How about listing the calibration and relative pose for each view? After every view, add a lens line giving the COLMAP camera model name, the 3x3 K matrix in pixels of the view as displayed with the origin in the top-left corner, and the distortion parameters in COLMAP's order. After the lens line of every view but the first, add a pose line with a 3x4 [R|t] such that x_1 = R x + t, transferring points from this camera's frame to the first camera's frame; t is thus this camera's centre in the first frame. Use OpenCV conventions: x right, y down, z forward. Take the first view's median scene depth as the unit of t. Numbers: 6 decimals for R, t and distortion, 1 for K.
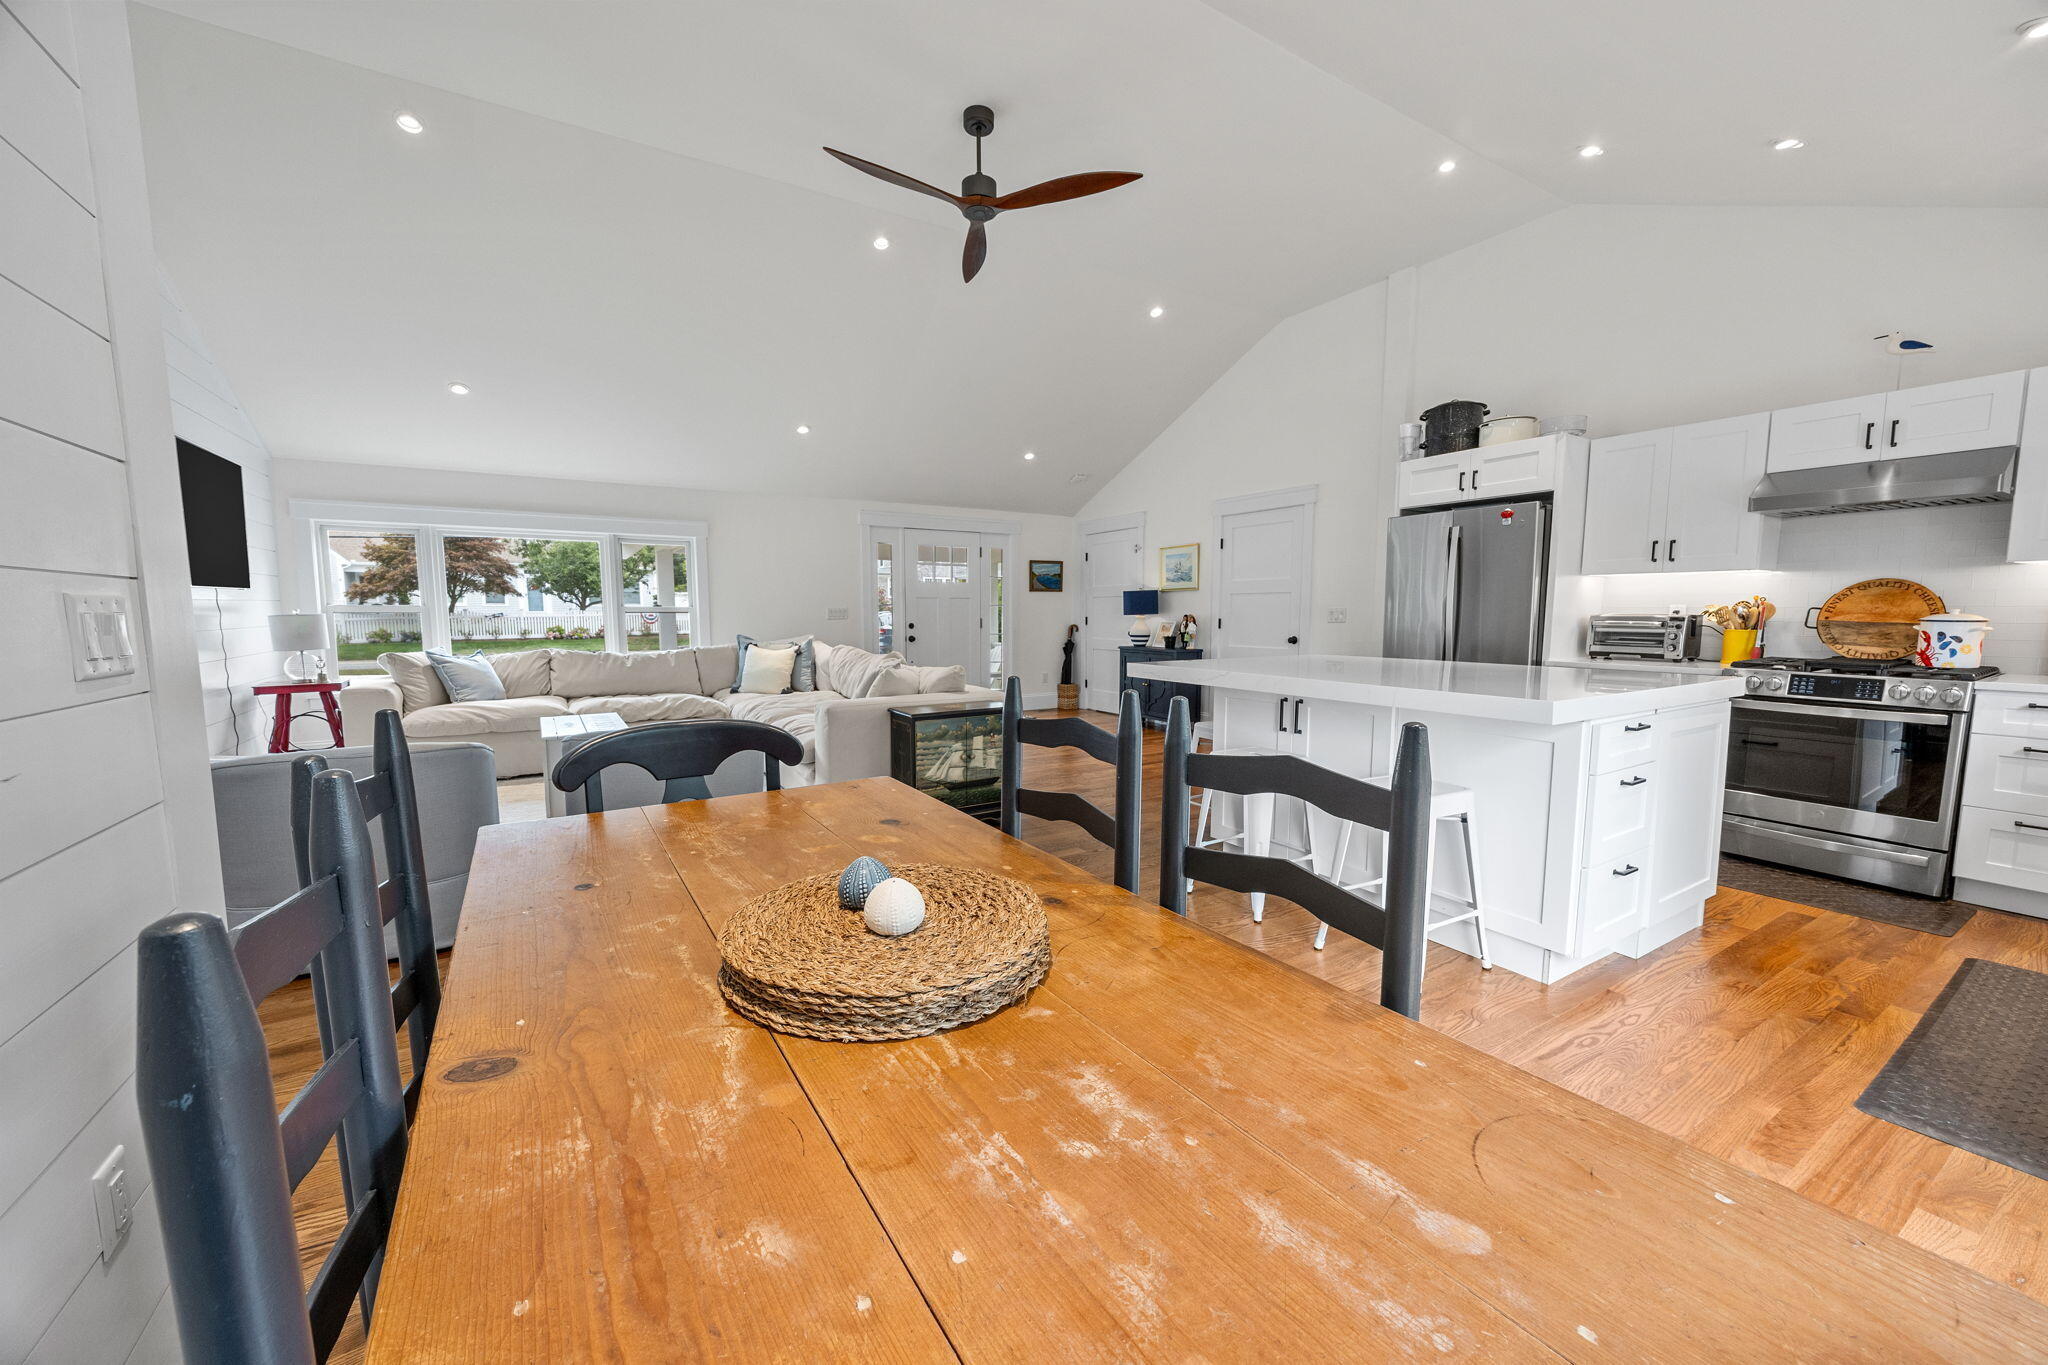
lens RADIAL K [[780.4, 0, 1024.0], [0, 780.4, 682.5], [0, 0, 1]] dist [-0.001095, -0.000085]
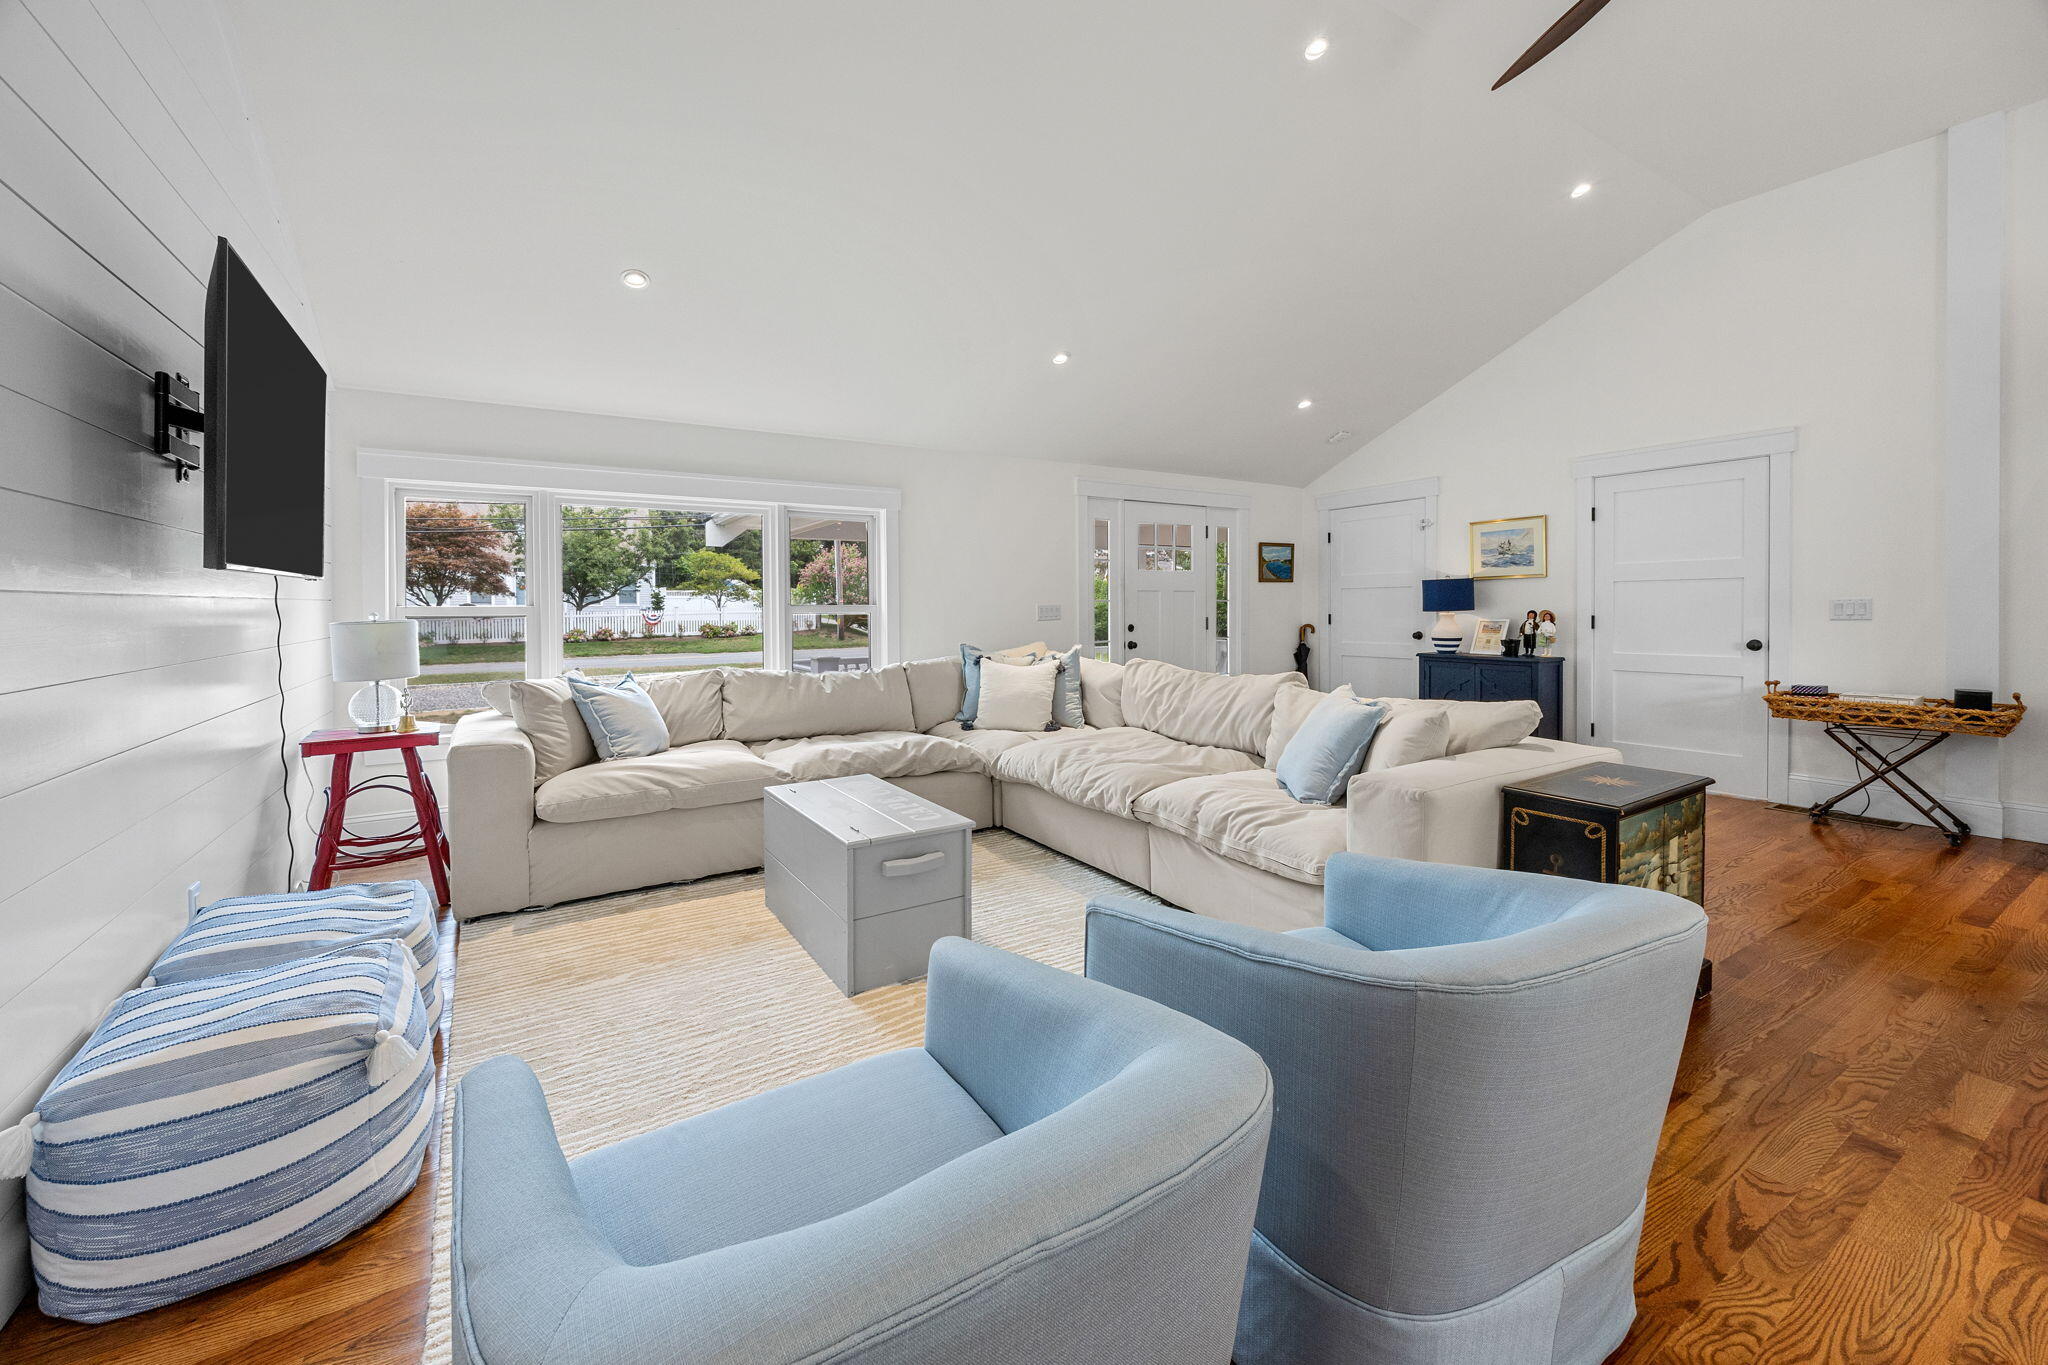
lens RADIAL K [[818.4, 0, 1023.8], [0, 818.4, 598.6], [0, 0, 1]] dist [-0.000470, -0.000094]
pose [[0.999947, -0.007756, 0.006827, -0.277145], [0.008414, 0.994723, -0.102255, -0.022757], [-0.005998, 0.102307, 0.994735, 0.230893]]
